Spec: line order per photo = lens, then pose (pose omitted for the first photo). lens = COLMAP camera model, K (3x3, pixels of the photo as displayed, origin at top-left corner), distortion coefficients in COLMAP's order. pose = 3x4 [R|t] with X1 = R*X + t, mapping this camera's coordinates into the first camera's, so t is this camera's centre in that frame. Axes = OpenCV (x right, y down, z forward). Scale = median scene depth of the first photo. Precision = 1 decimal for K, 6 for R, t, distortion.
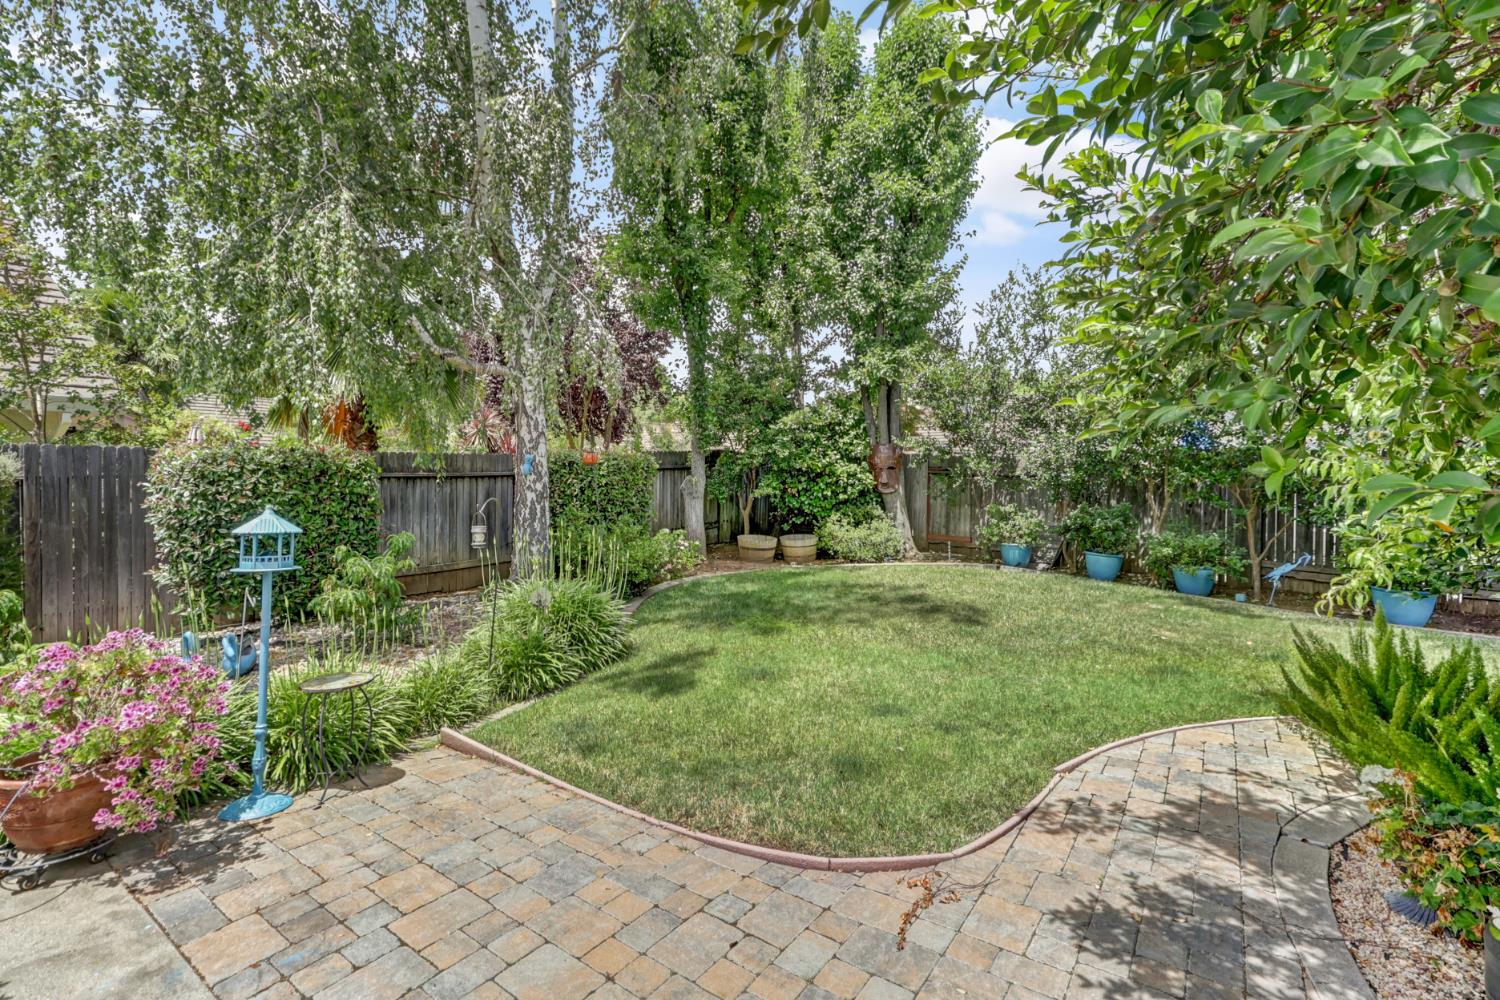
lens RADIAL K [[679.4, 0, 750.0], [0, 679.4, 500.0], [0, 0, 1]] dist [0.021176, -0.000183]
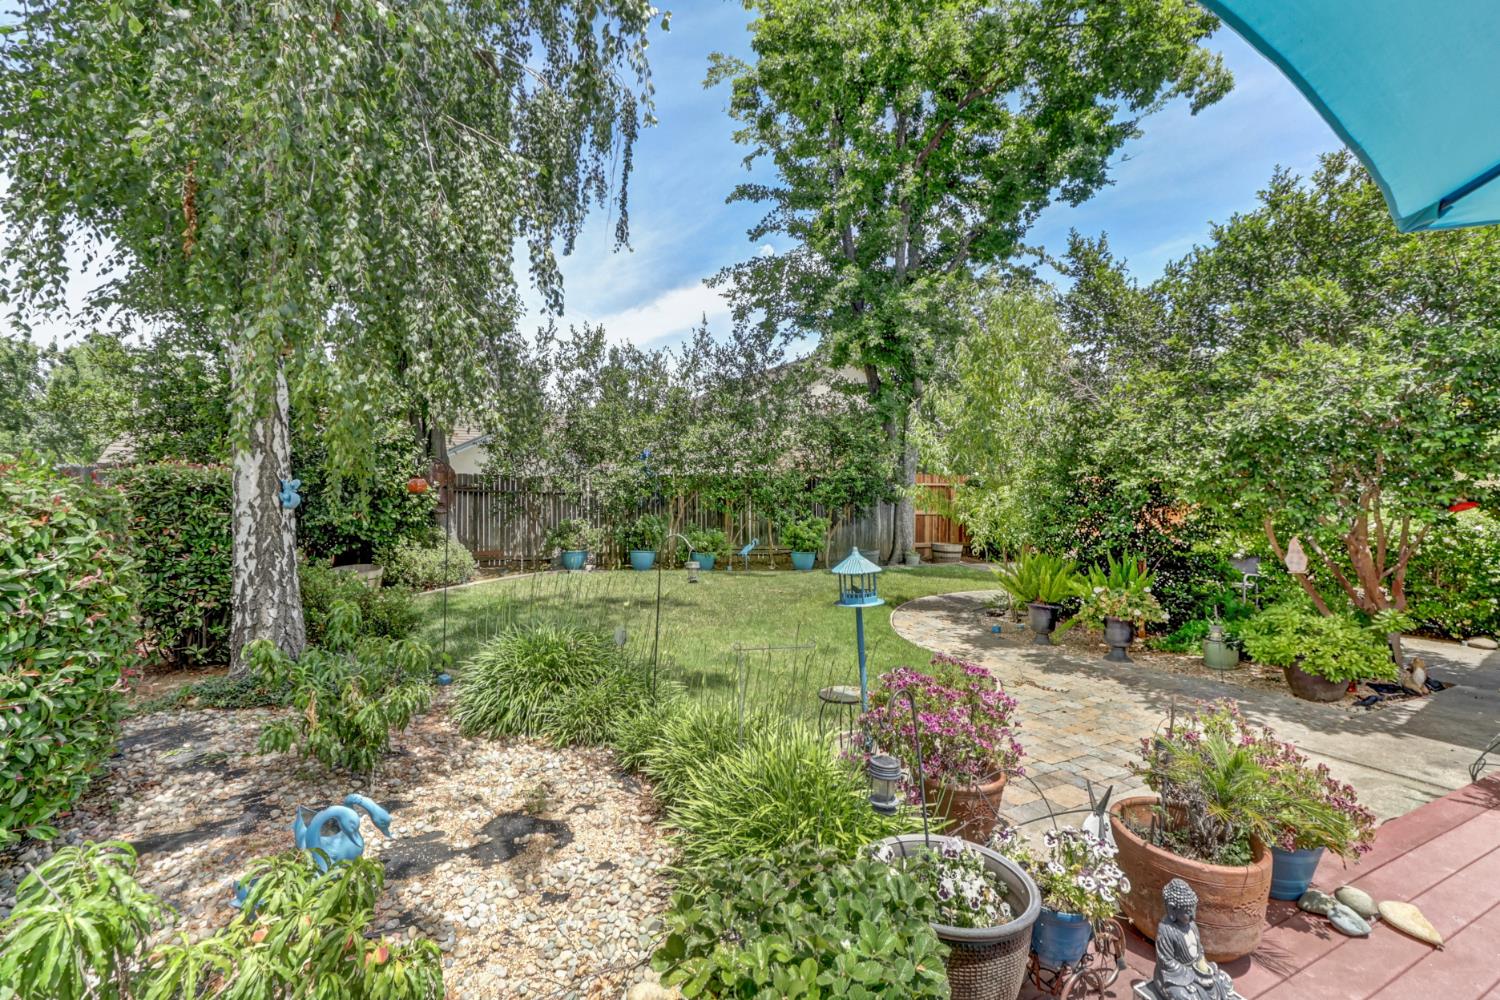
lens RADIAL K [[676.9, 0, 737.8], [0, 676.9, 498.4], [0, 0, 1]] dist [0.005700, 0.000427]
pose [[0.440799, -0.021417, 0.897350, -0.531453], [0.033565, 0.999409, 0.007365, -0.025992], [-0.896978, 0.026874, 0.441258, 0.201576]]
